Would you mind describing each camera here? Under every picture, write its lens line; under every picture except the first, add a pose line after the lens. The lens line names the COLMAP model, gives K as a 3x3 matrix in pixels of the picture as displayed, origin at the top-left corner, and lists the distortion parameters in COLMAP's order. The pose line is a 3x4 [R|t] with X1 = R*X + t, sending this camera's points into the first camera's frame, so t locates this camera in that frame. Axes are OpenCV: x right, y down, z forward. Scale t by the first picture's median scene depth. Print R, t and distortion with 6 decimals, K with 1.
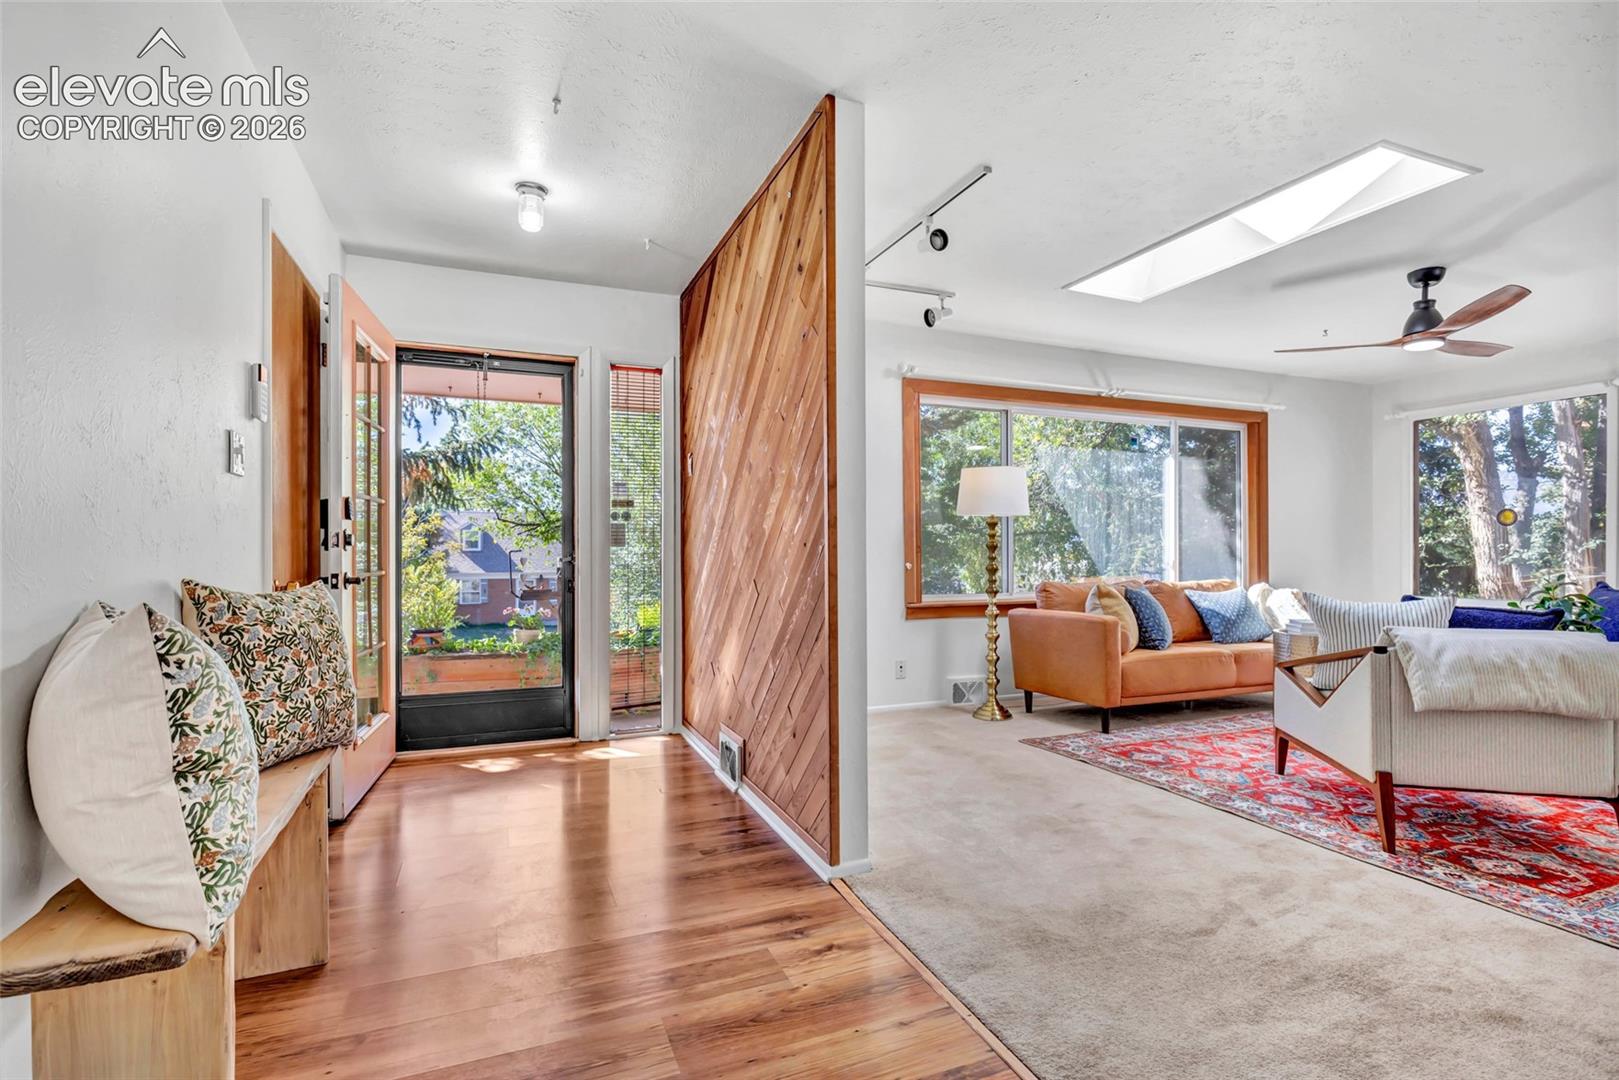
lens RADIAL K [[765.3, 0, 817.4], [0, 765.3, 548.4], [0, 0, 1]] dist [-0.001994, 0.000065]
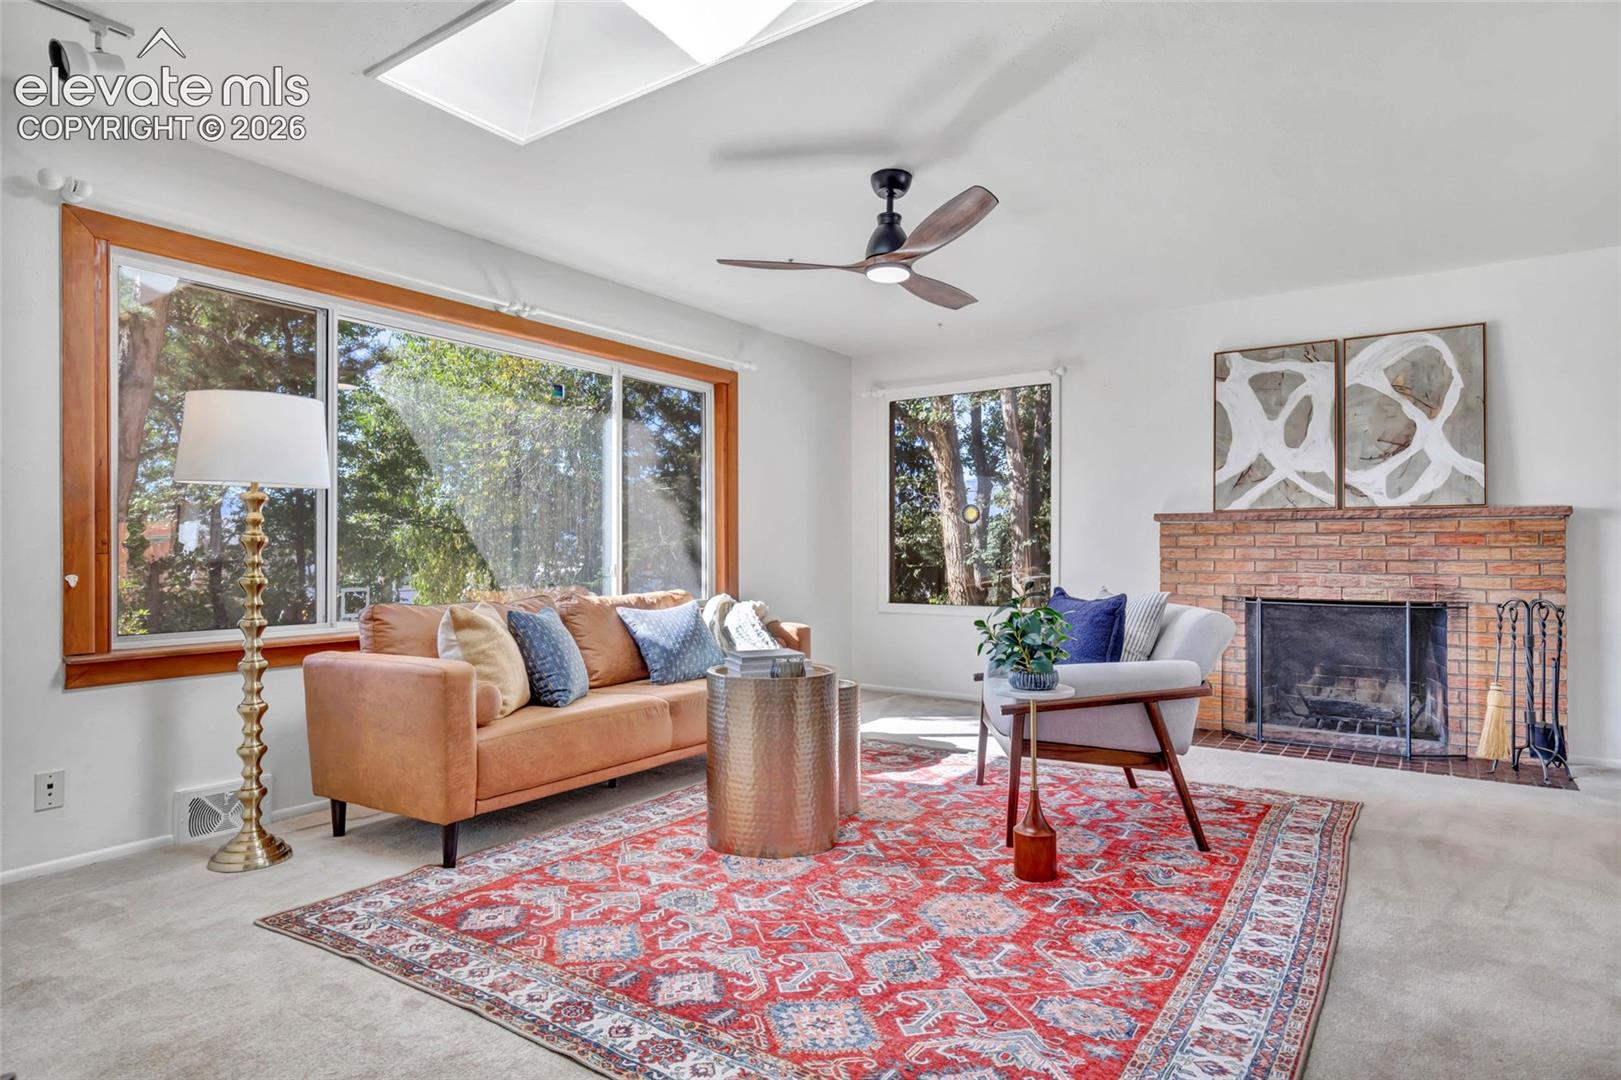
lens RADIAL K [[901.9, 0, 810.5], [0, 901.9, 540.0], [0, 0, 1]] dist [0.002887, 0.000578]
pose [[0.846860, 0.006605, 0.531774, 0.223308], [-0.001400, 0.999947, -0.010191, 0.001766], [-0.531814, 0.007885, 0.846825, 0.252930]]
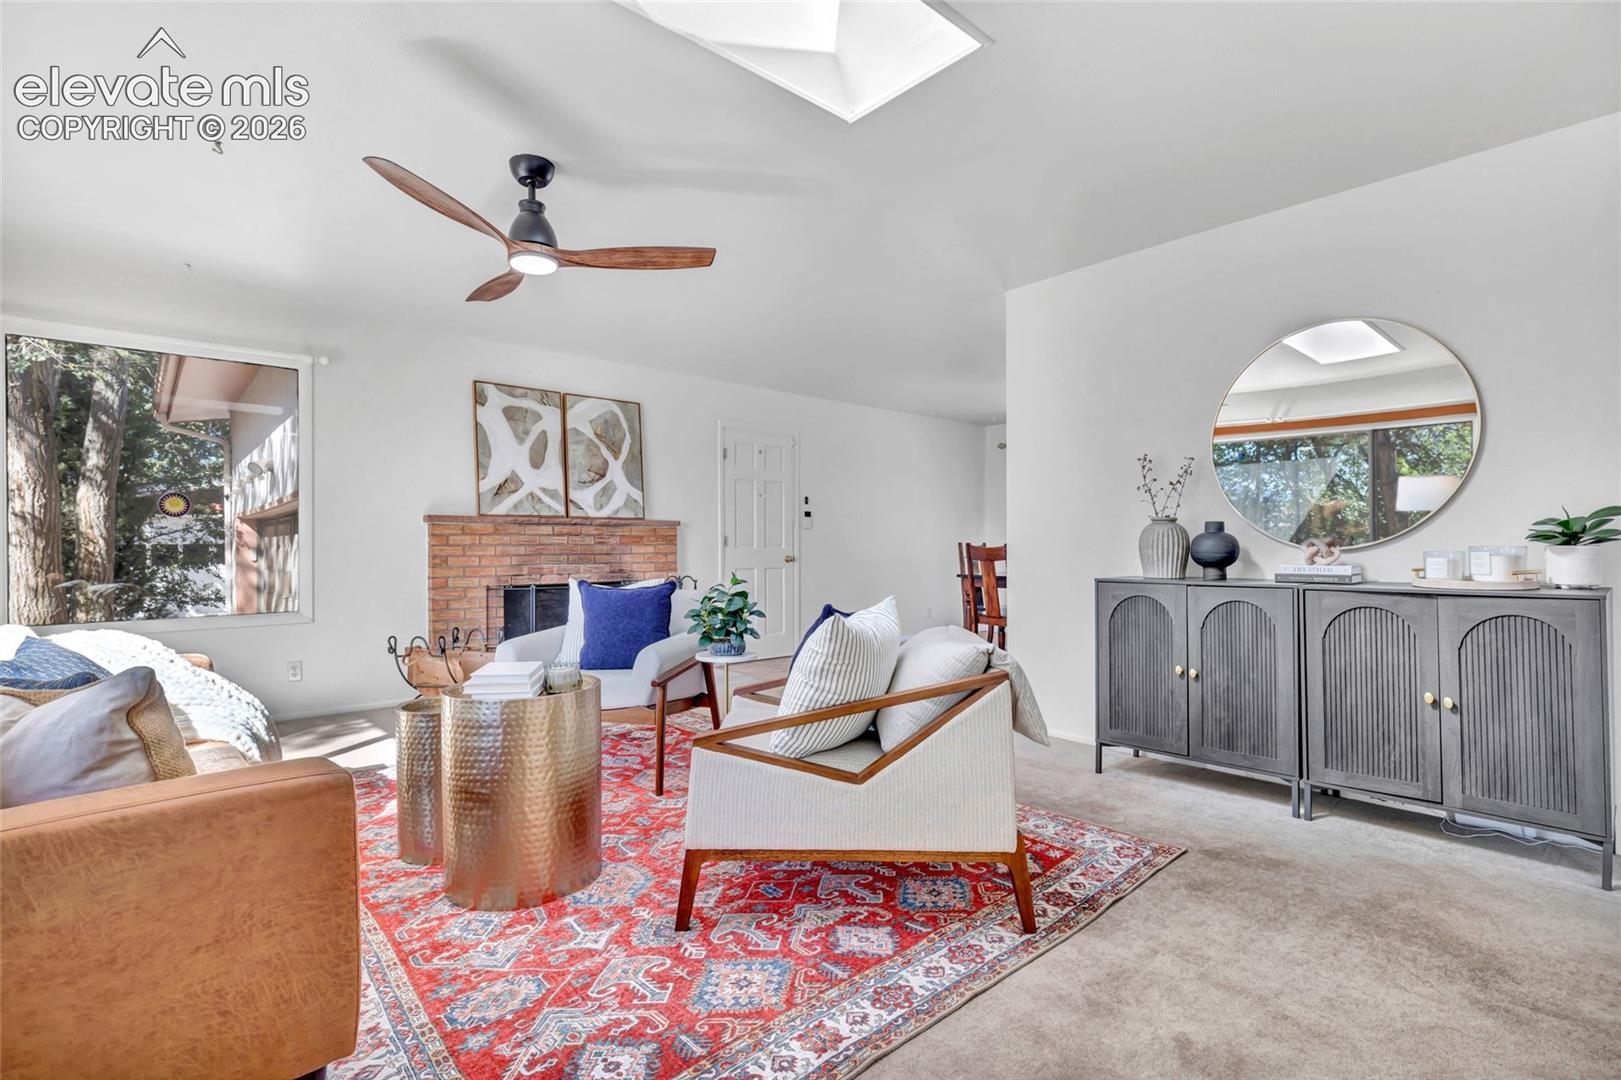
lens RADIAL K [[766.3, 0, 818.5], [0, 766.3, 548.4], [0, 0, 1]] dist [-0.001994, 0.000065]
pose [[-0.323627, -0.002287, 0.946182, 0.016404], [0.003397, 0.999988, 0.003579, 0.000817], [-0.946179, 0.004373, -0.323615, 0.828979]]
